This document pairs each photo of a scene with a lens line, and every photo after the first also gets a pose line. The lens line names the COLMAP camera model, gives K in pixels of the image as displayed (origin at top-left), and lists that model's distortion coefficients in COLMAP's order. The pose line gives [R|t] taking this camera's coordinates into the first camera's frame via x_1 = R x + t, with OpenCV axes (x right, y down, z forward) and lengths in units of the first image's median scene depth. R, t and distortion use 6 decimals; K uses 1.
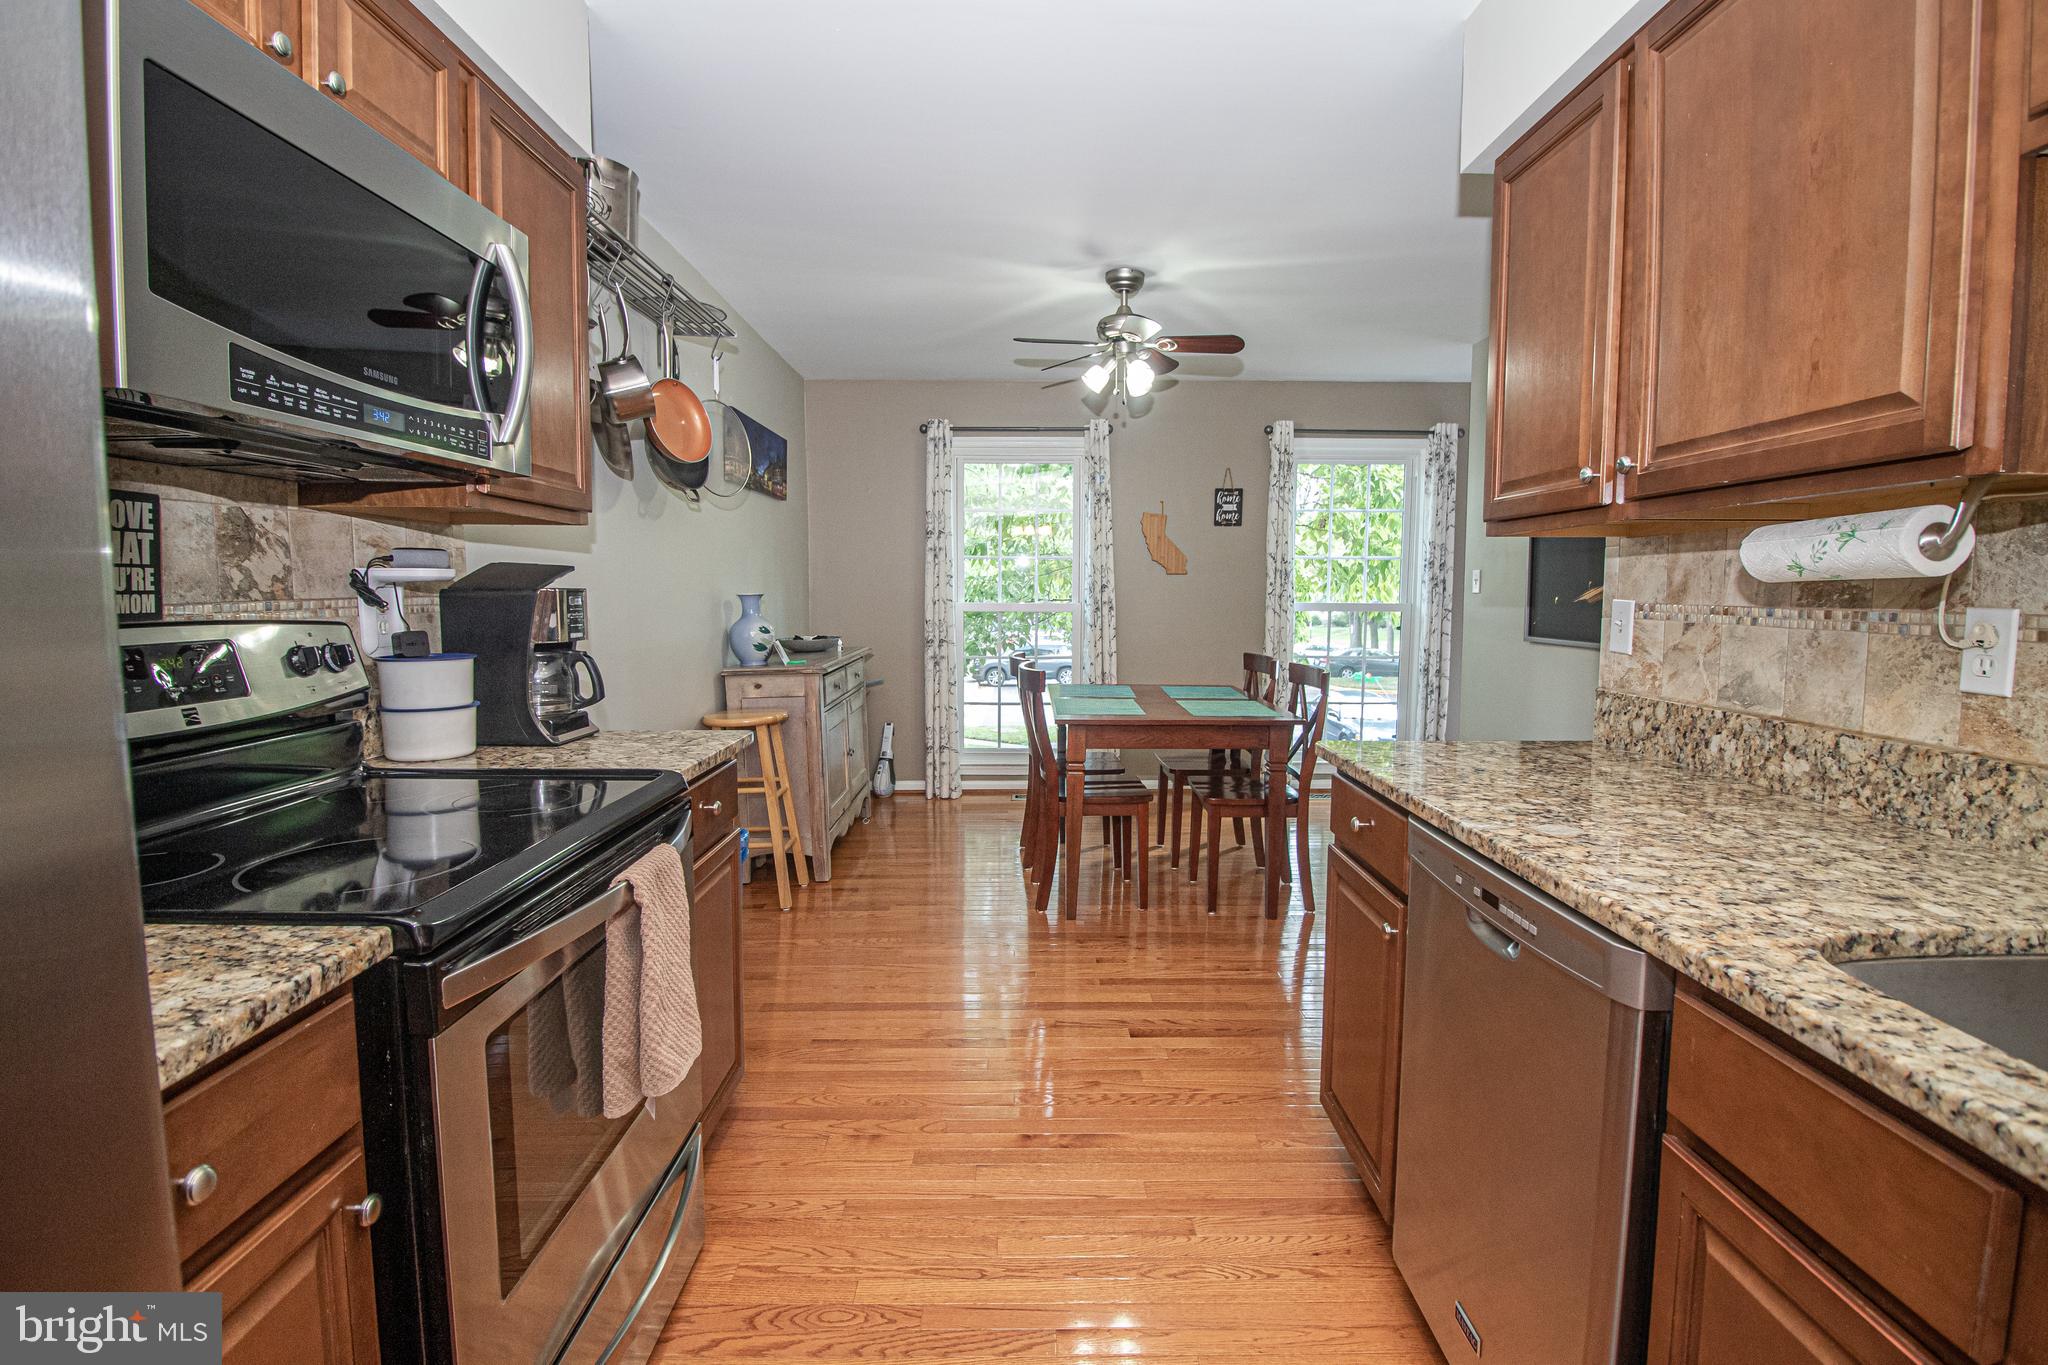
lens RADIAL K [[971.2, 0, 1024.4], [0, 971.2, 674.7], [0, 0, 1]] dist [-0.003602, -0.010127]
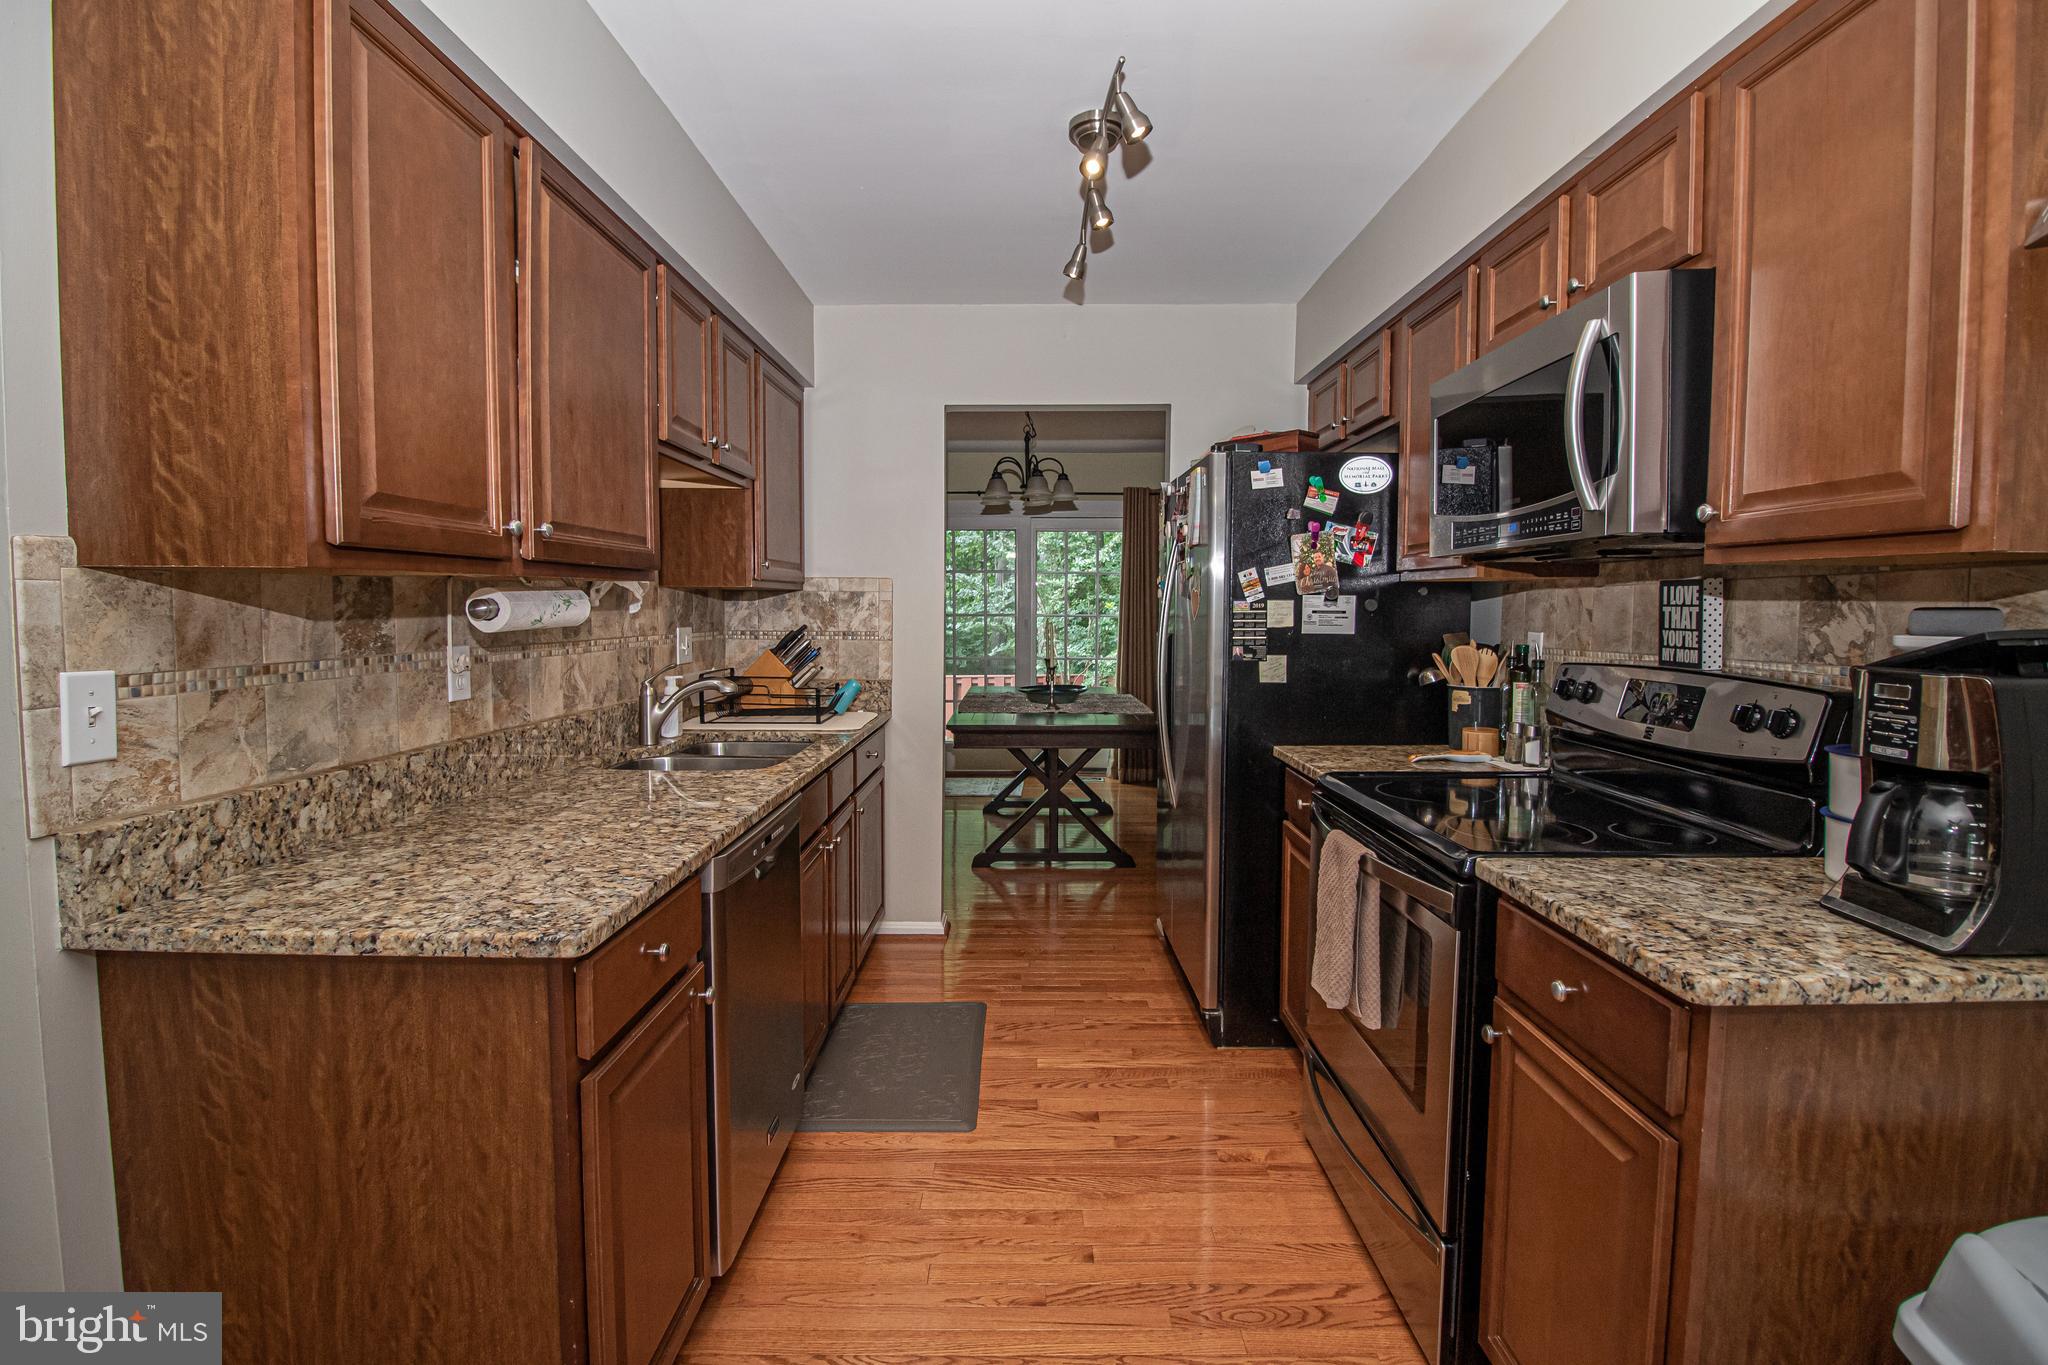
lens RADIAL K [[971.2, 0, 1022.7], [0, 971.2, 667.2], [0, 0, 1]] dist [-0.003602, -0.010127]
pose [[-0.999916, -0.009392, 0.008950, 0.046923], [-0.007914, 0.988220, 0.152837, -0.183936], [-0.010280, 0.152753, -0.988211, 1.658704]]
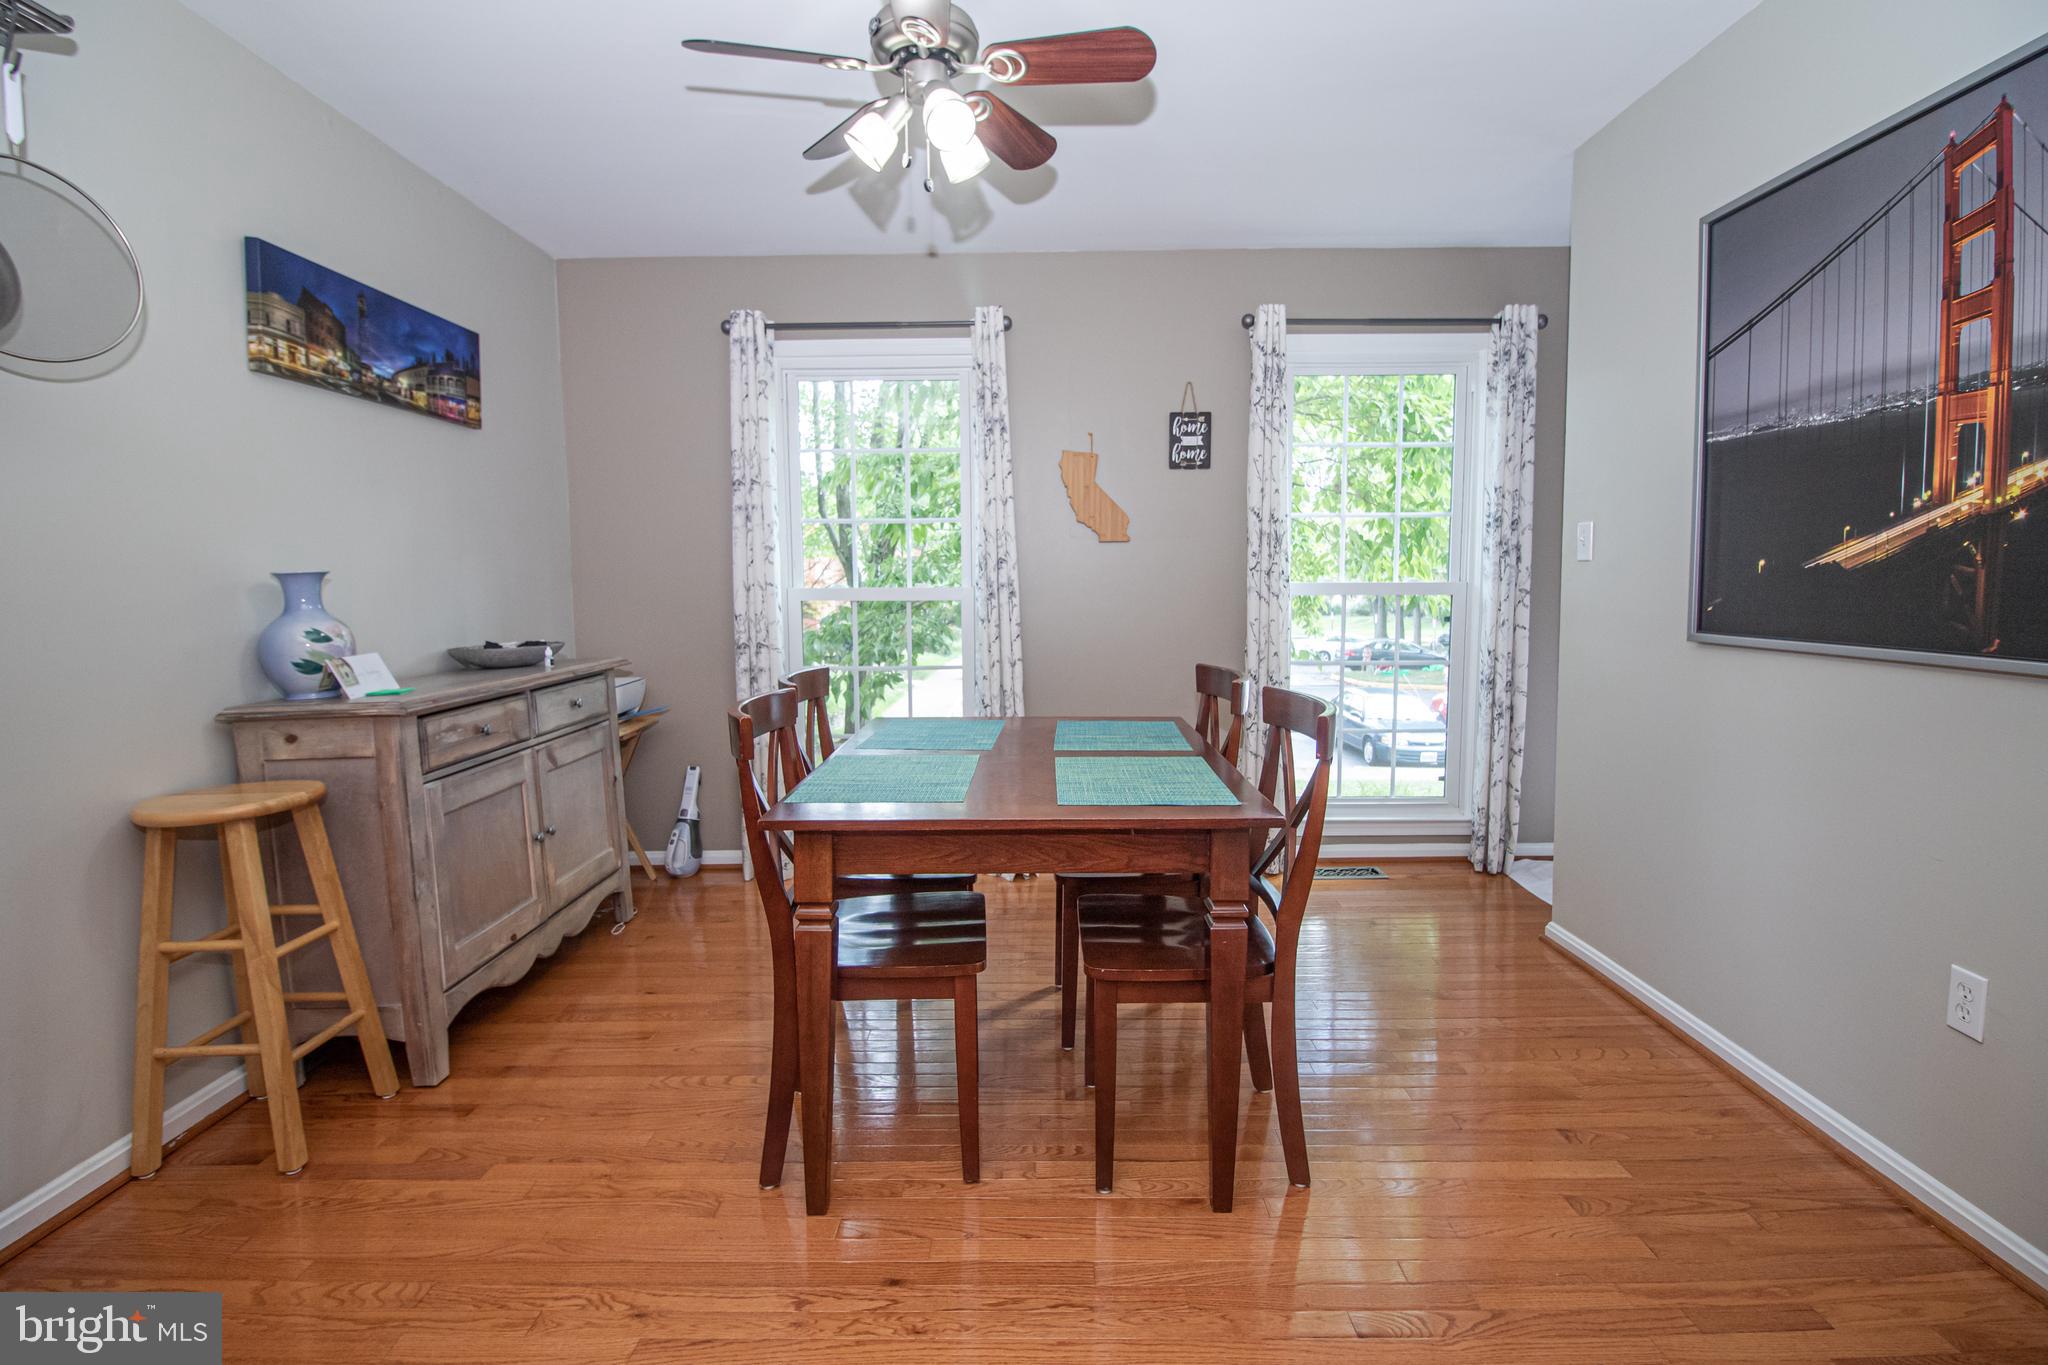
lens RADIAL K [[971.2, 0, 1030.2], [0, 971.2, 669.6], [0, 0, 1]] dist [-0.003602, -0.010127]
pose [[0.999808, -0.009495, -0.017156, 0.132309], [0.009546, 0.999950, 0.002925, -0.021653], [0.017127, -0.003088, 0.999849, 0.396802]]
